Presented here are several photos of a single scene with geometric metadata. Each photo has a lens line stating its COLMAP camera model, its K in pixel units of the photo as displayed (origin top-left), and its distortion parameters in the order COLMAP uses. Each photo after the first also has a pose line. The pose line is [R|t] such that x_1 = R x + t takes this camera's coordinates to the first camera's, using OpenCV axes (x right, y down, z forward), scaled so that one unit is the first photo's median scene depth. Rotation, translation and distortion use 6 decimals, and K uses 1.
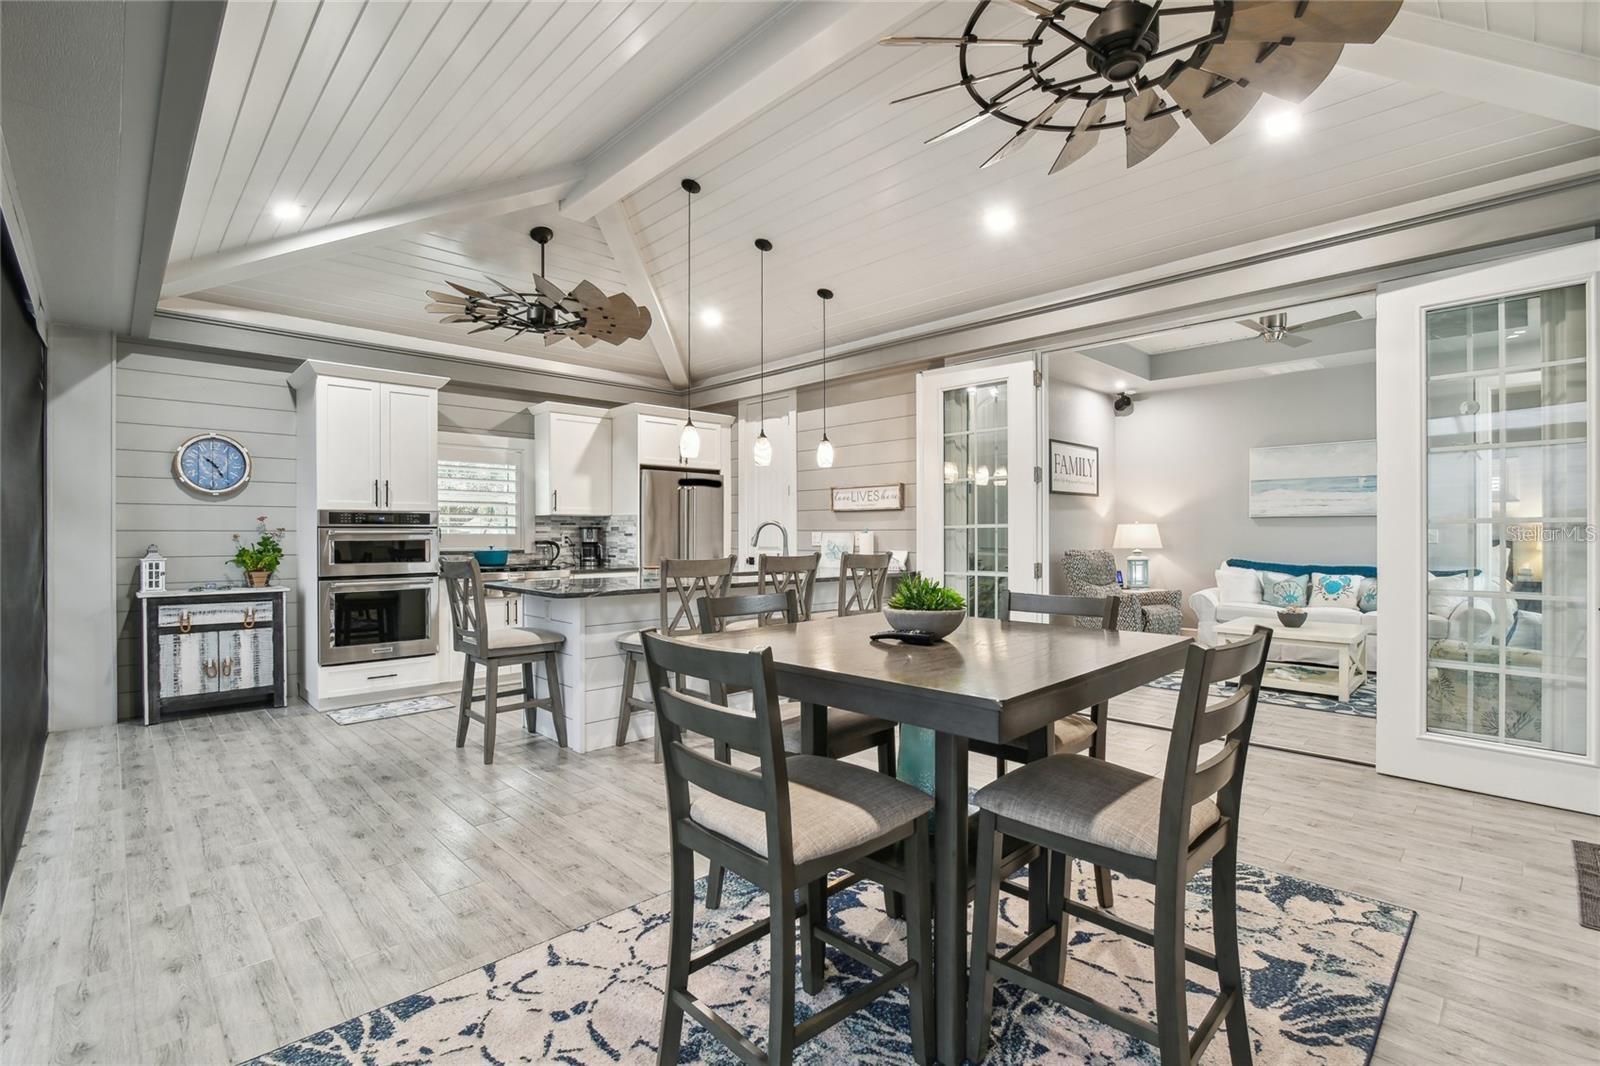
lens RADIAL K [[728.9, 0, 809.8], [0, 728.9, 532.6], [0, 0, 1]] dist [-0.028777, 0.005489]
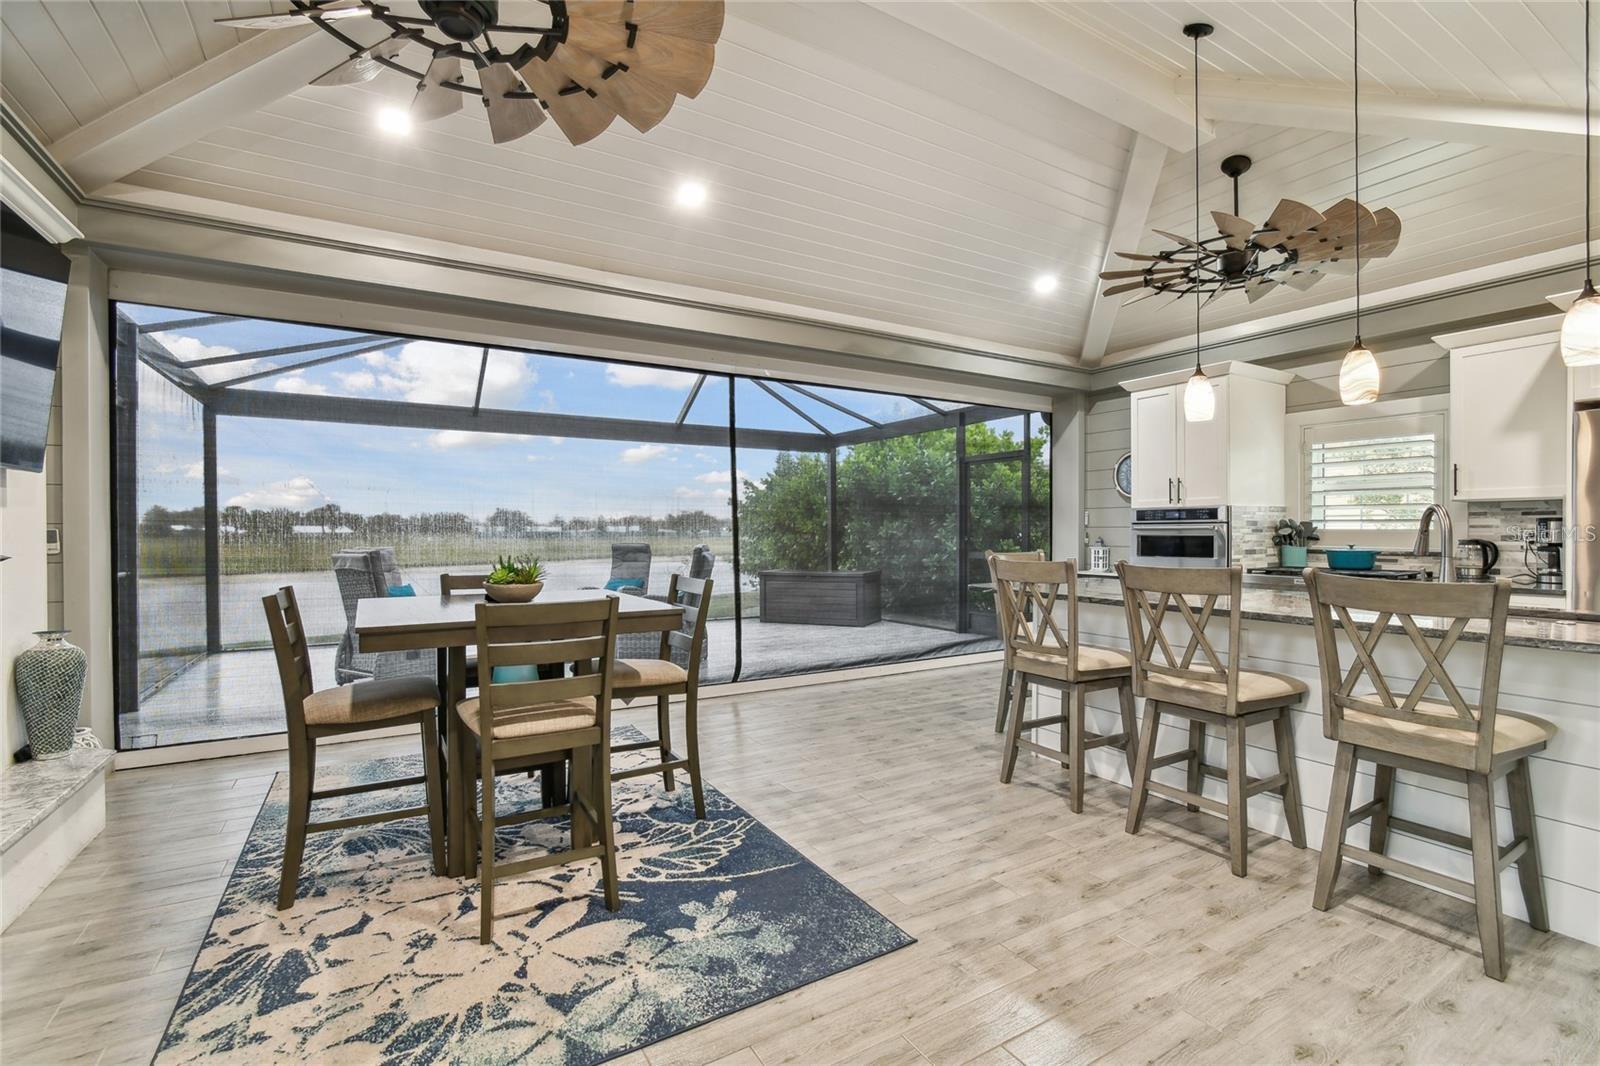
lens RADIAL K [[720.5, 0, 810.2], [0, 720.5, 535.1], [0, 0, 1]] dist [-0.028428, 0.005207]
pose [[-0.236573, 0.008675, -0.971575, 0.530238], [0.003195, 0.999962, 0.008151, -0.000302], [0.971608, -0.001176, -0.236592, 0.722521]]
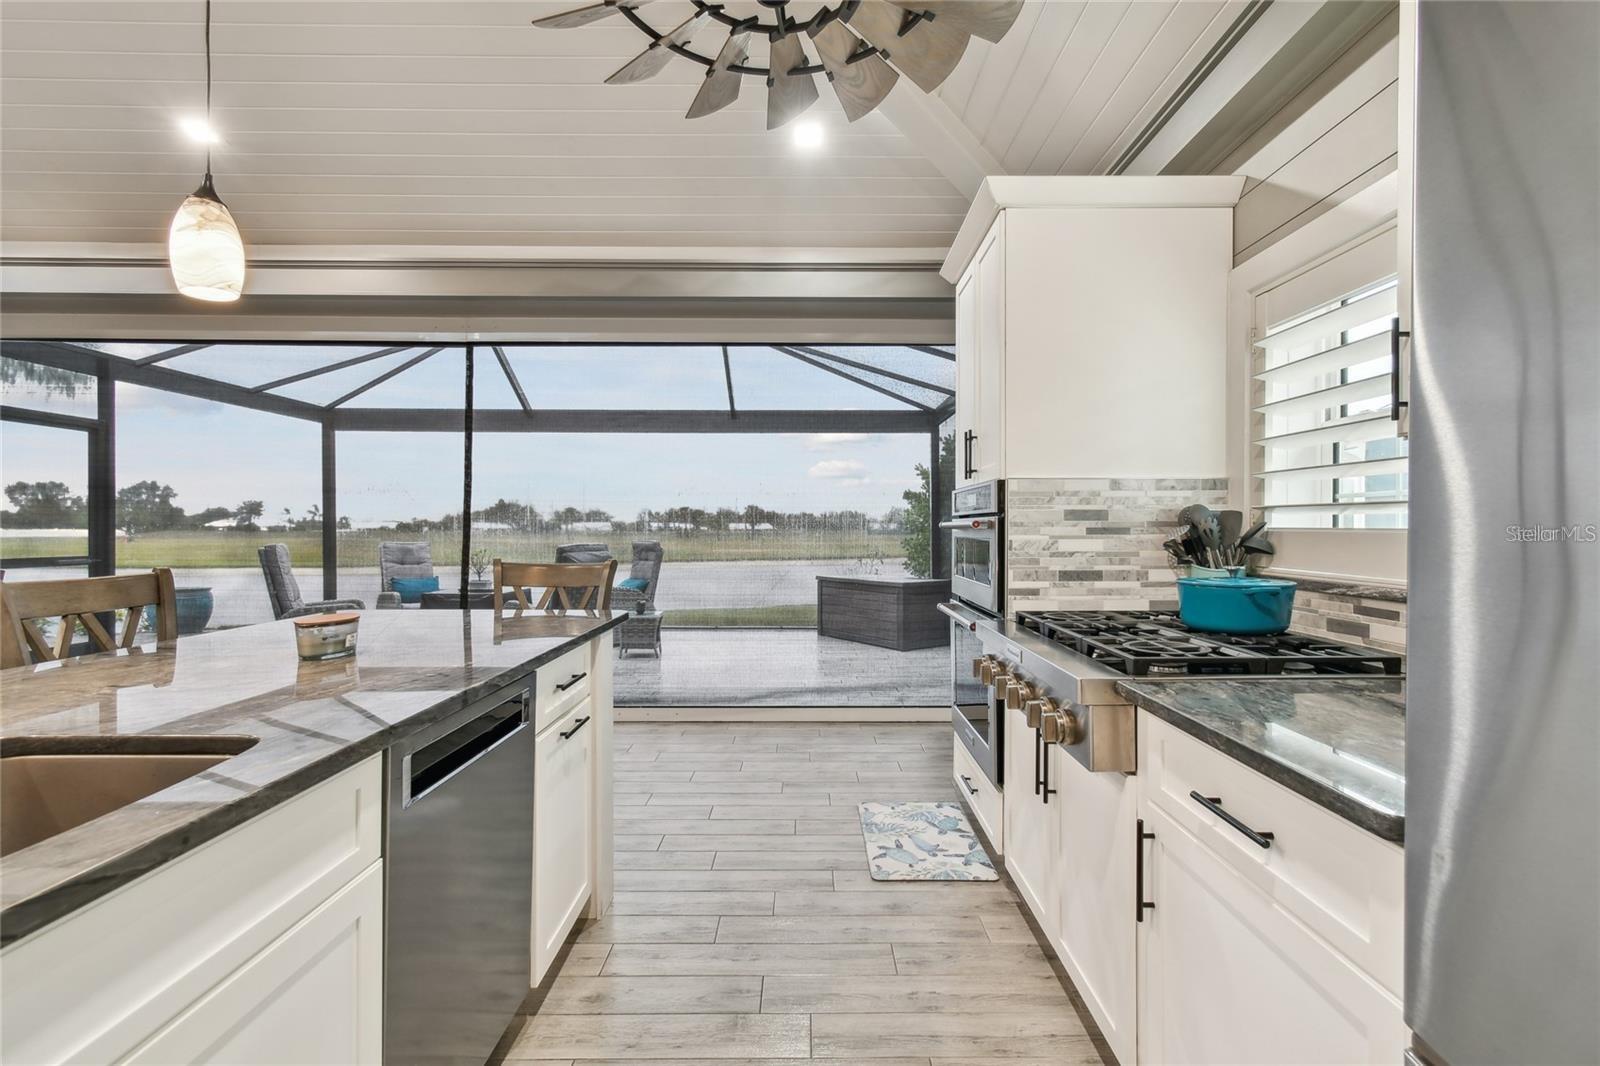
lens RADIAL K [[722.8, 0, 809.4], [0, 722.8, 536.0], [0, 0, 1]] dist [0.001359, 0.000518]
pose [[-0.696745, 0.008249, -0.717272, -0.108837], [-0.000169, 0.999932, 0.011665, 0.001706], [0.717319, 0.008249, -0.696696, 1.284912]]
